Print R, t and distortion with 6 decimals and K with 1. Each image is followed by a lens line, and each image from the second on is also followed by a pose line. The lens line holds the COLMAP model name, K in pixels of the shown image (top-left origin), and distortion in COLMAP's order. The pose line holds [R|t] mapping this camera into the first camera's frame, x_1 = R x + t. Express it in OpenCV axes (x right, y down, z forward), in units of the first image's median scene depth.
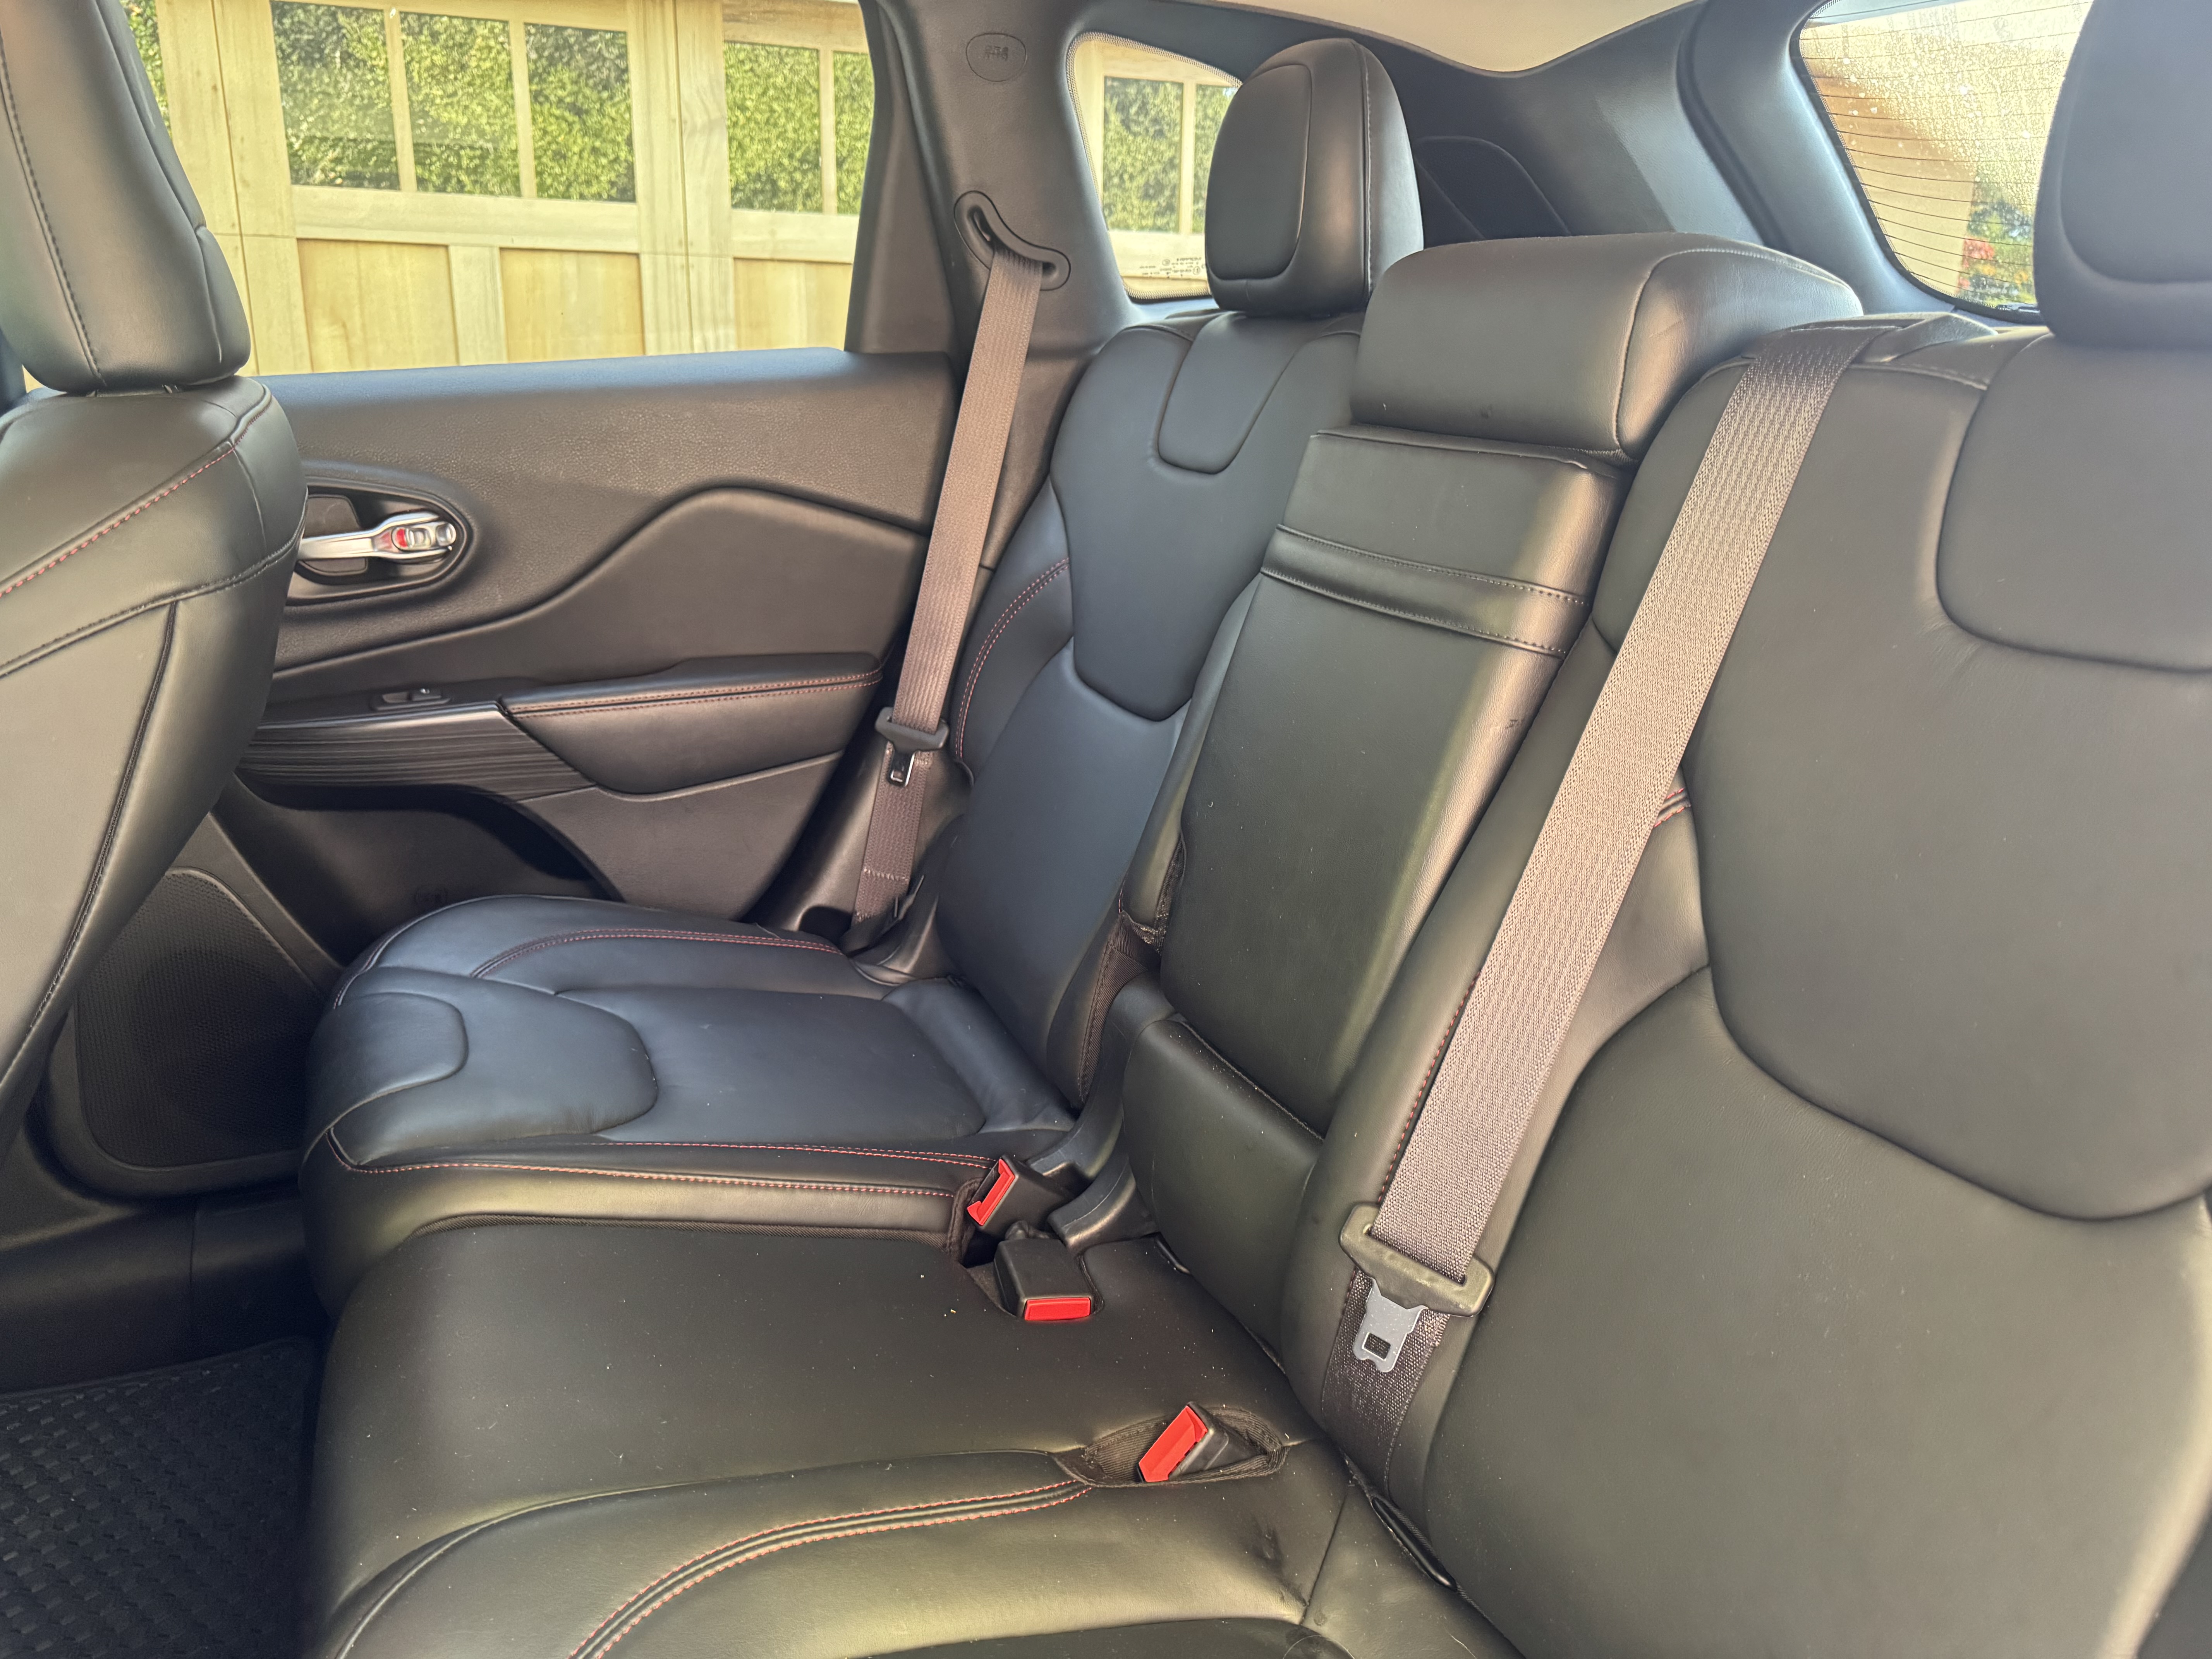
lens RADIAL K [[1562.9, 0, 1119.3], [0, 1562.9, 831.7], [0, 0, 1]] dist [0.008279, -0.027224]
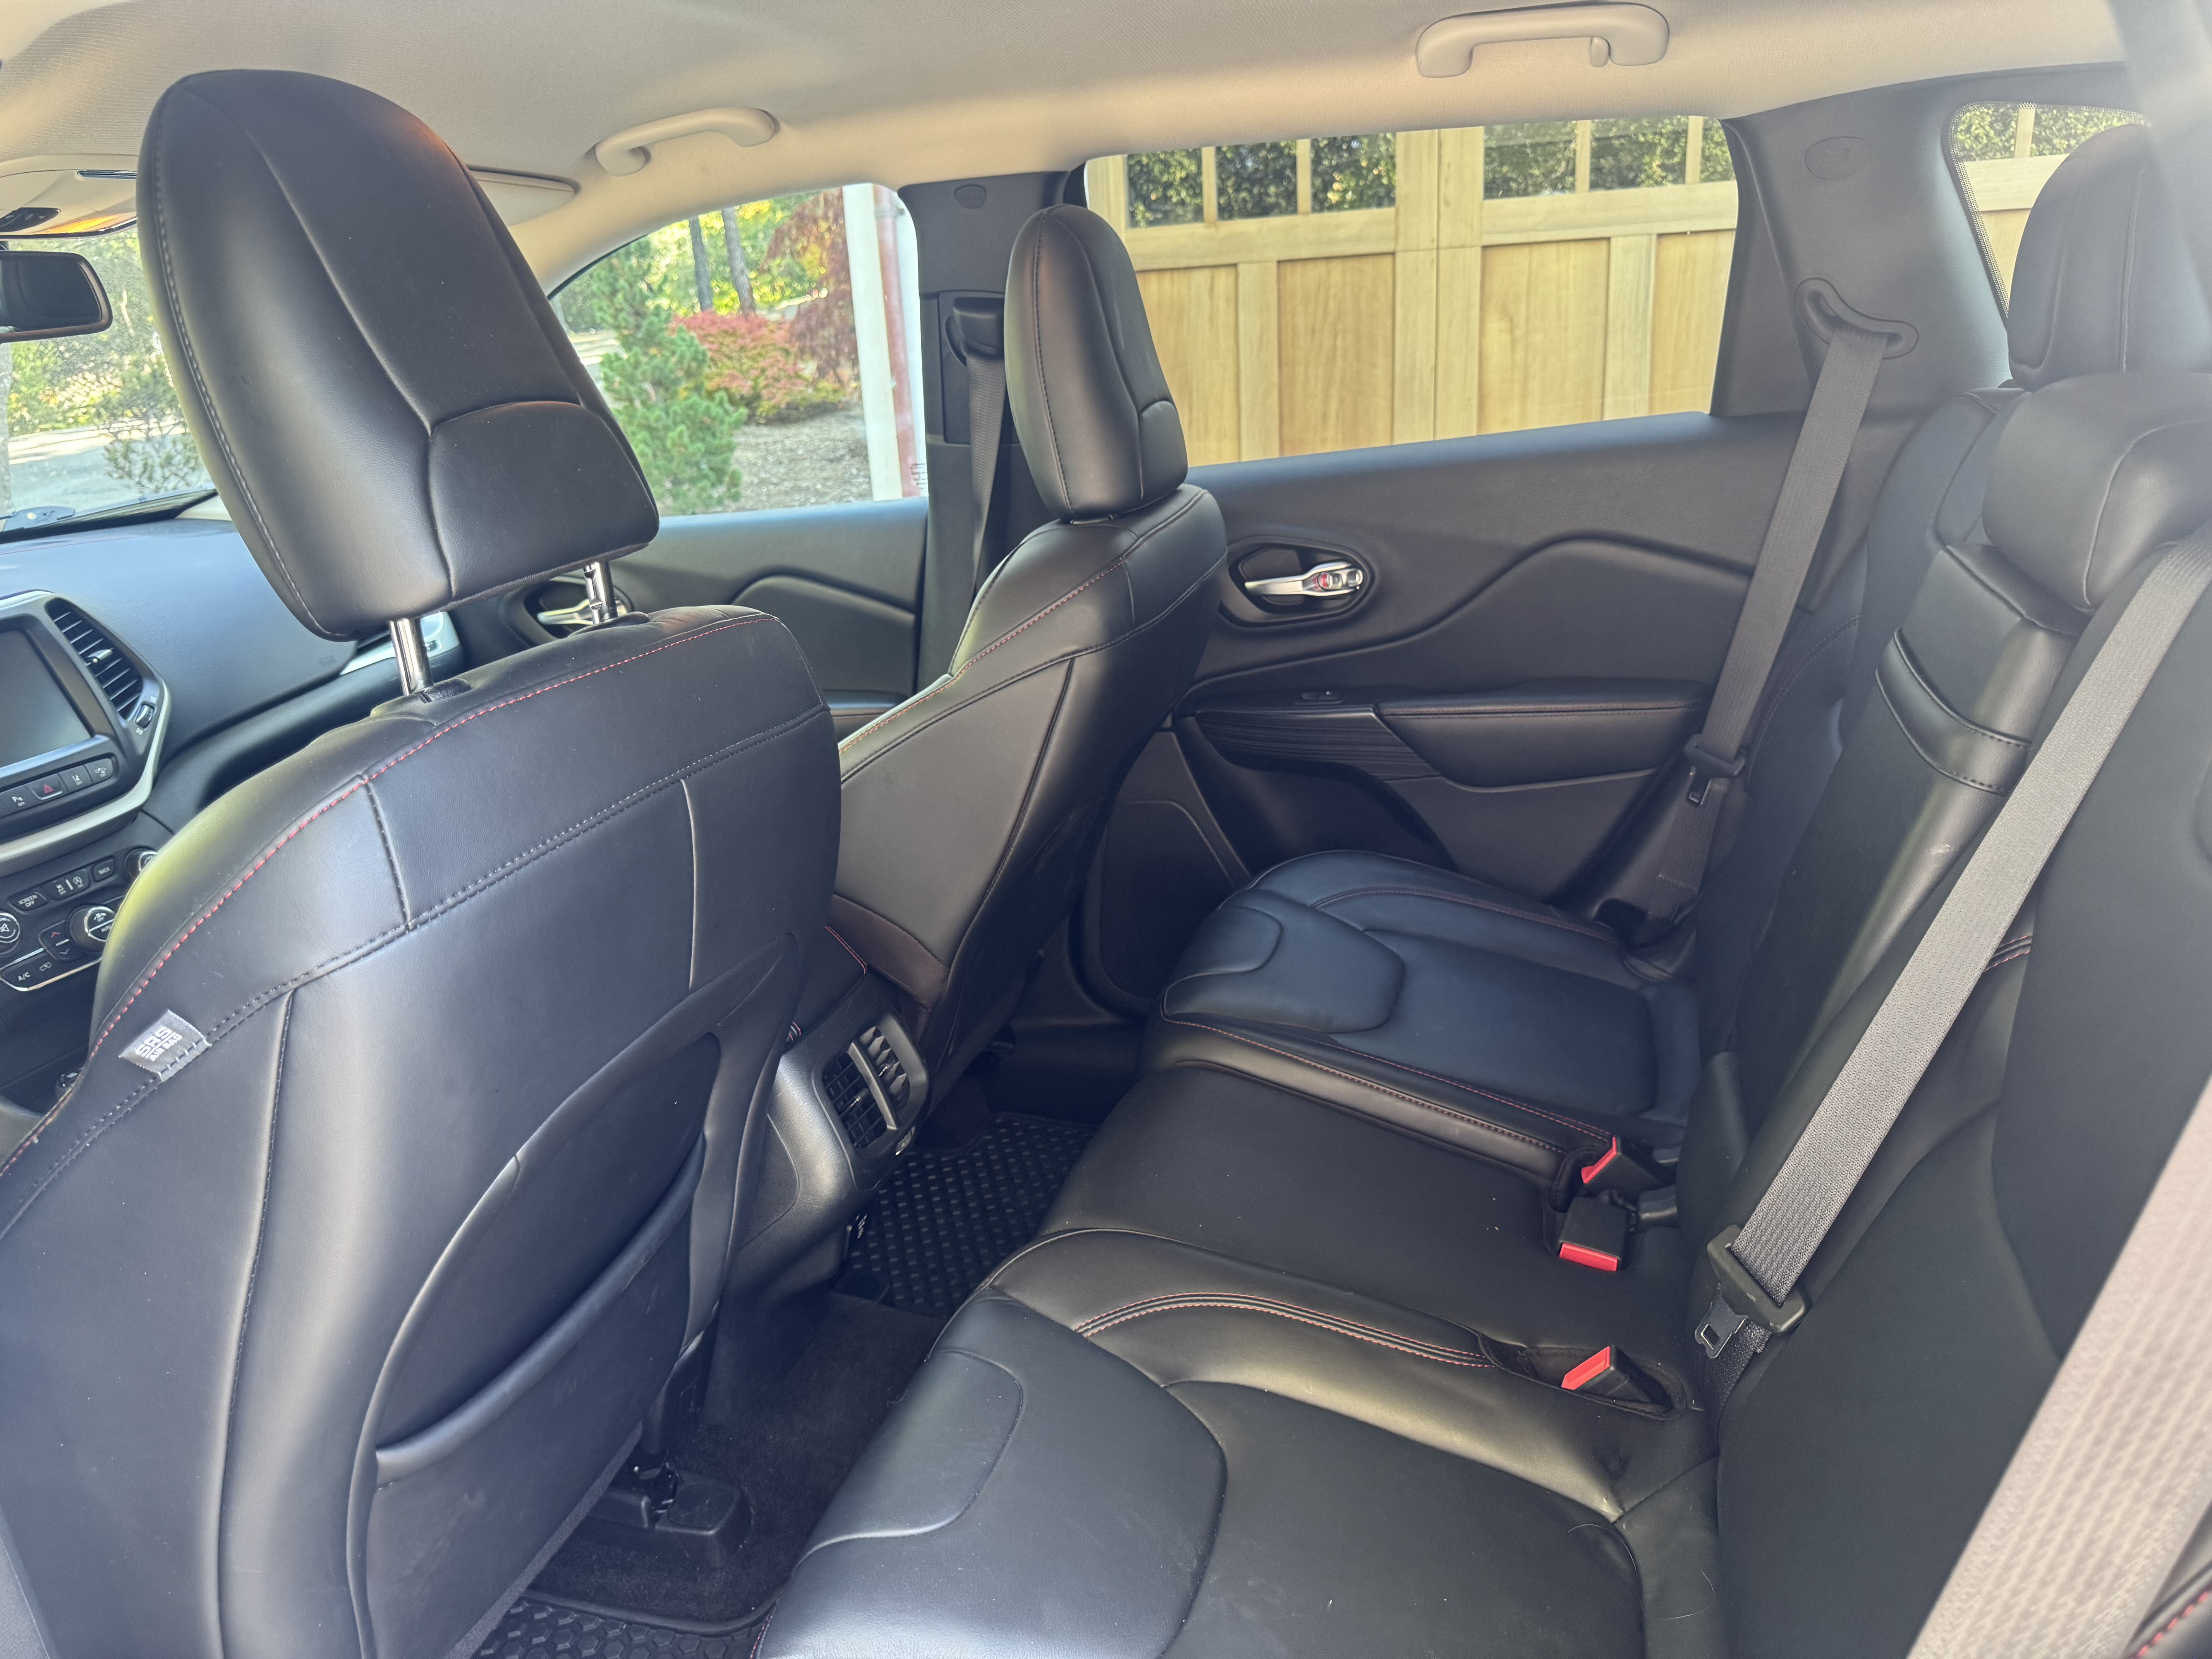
lens RADIAL K [[1562.9, 0, 1102.8], [0, 1562.9, 833.0], [0, 0, 1]] dist [0.008279, -0.027224]
pose [[0.736732, 0.146392, -0.660148, 0.314532], [-0.120112, 0.989090, 0.085291, -0.060355], [0.665431, 0.016455, 0.746278, -0.132934]]
